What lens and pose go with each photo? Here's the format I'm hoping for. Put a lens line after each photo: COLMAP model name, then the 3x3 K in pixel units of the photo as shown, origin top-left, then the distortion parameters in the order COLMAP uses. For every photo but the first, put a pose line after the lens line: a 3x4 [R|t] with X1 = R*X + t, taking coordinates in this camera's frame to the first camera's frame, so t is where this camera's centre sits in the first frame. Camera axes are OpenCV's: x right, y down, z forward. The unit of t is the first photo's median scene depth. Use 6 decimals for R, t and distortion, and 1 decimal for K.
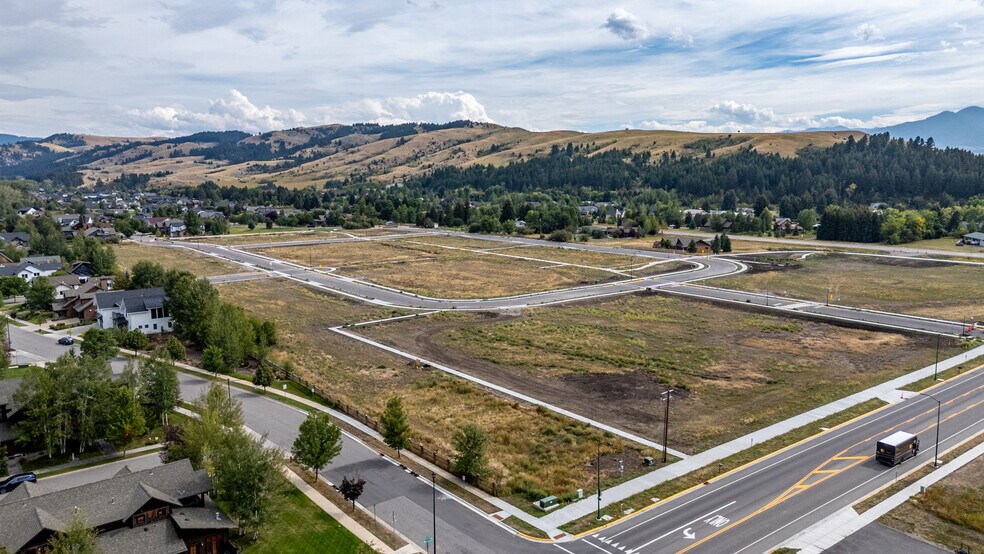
lens RADIAL K [[722.5, 0, 489.3], [0, 722.5, 266.4], [0, 0, 1]] dist [0.072949, -0.029233]
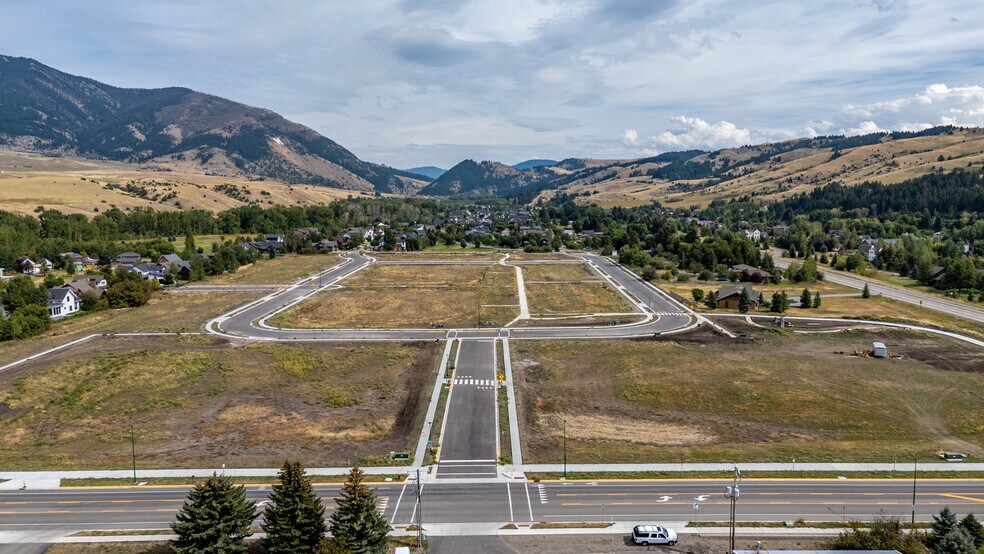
lens RADIAL K [[722.5, 0, 497.2], [0, 722.5, 277.2], [0, 0, 1]] dist [0.072949, -0.029233]
pose [[0.789088, 0.076186, -0.609537, 0.117393], [-0.080984, 0.996520, 0.019715, -0.009895], [0.608918, 0.033806, 0.792513, 0.050304]]
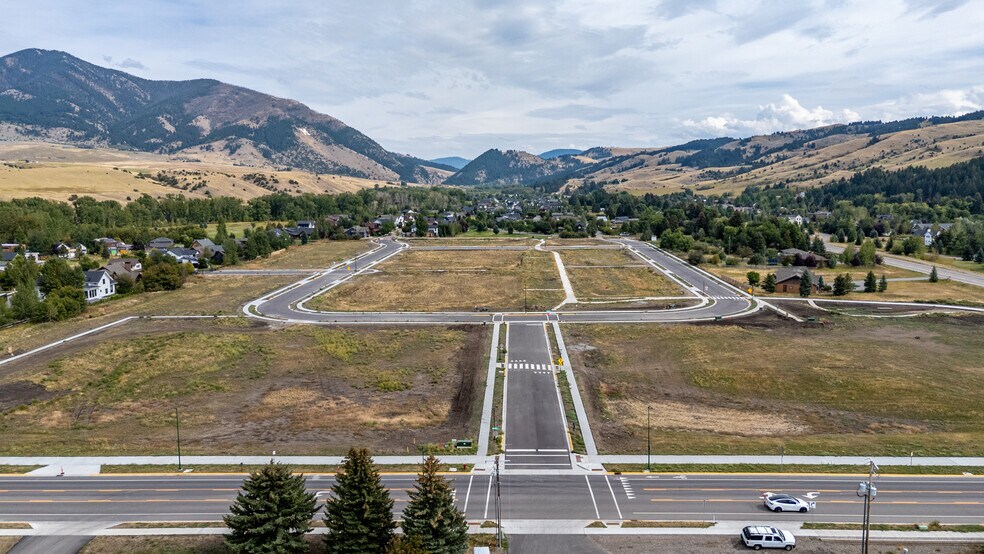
lens RADIAL K [[722.5, 0, 497.1], [0, 722.5, 278.2], [0, 0, 1]] dist [0.072949, -0.029233]
pose [[0.768422, 0.085409, -0.634218, 0.110023], [-0.080290, 0.996090, 0.036862, -0.007670], [0.634887, 0.022596, 0.772275, 0.053002]]
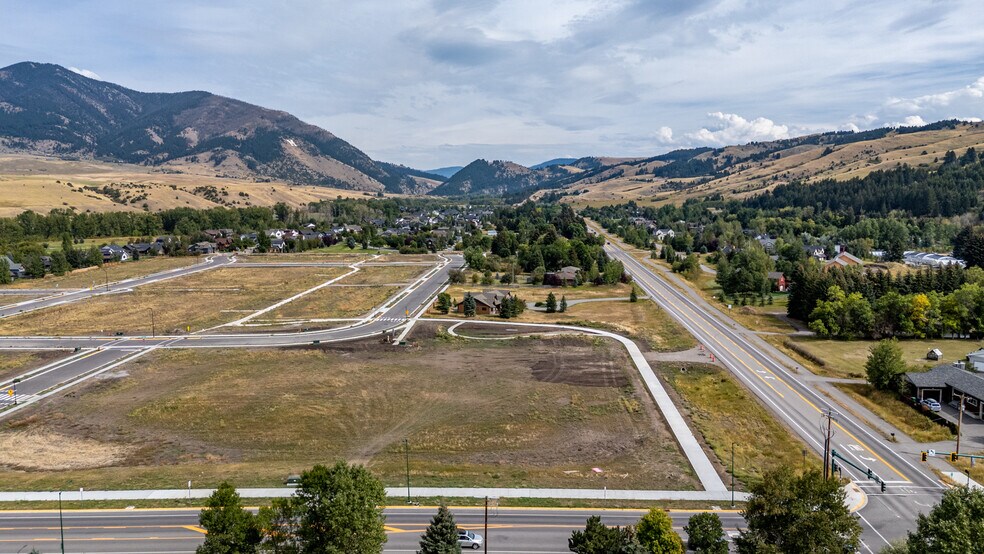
lens RADIAL K [[722.5, 0, 496.7], [0, 722.5, 283.3], [0, 0, 1]] dist [0.072949, -0.029233]
pose [[0.760037, 0.080708, -0.644848, 0.165525], [-0.078244, 0.996405, 0.032488, -0.016074], [0.645152, 0.025764, 0.763620, 0.094955]]
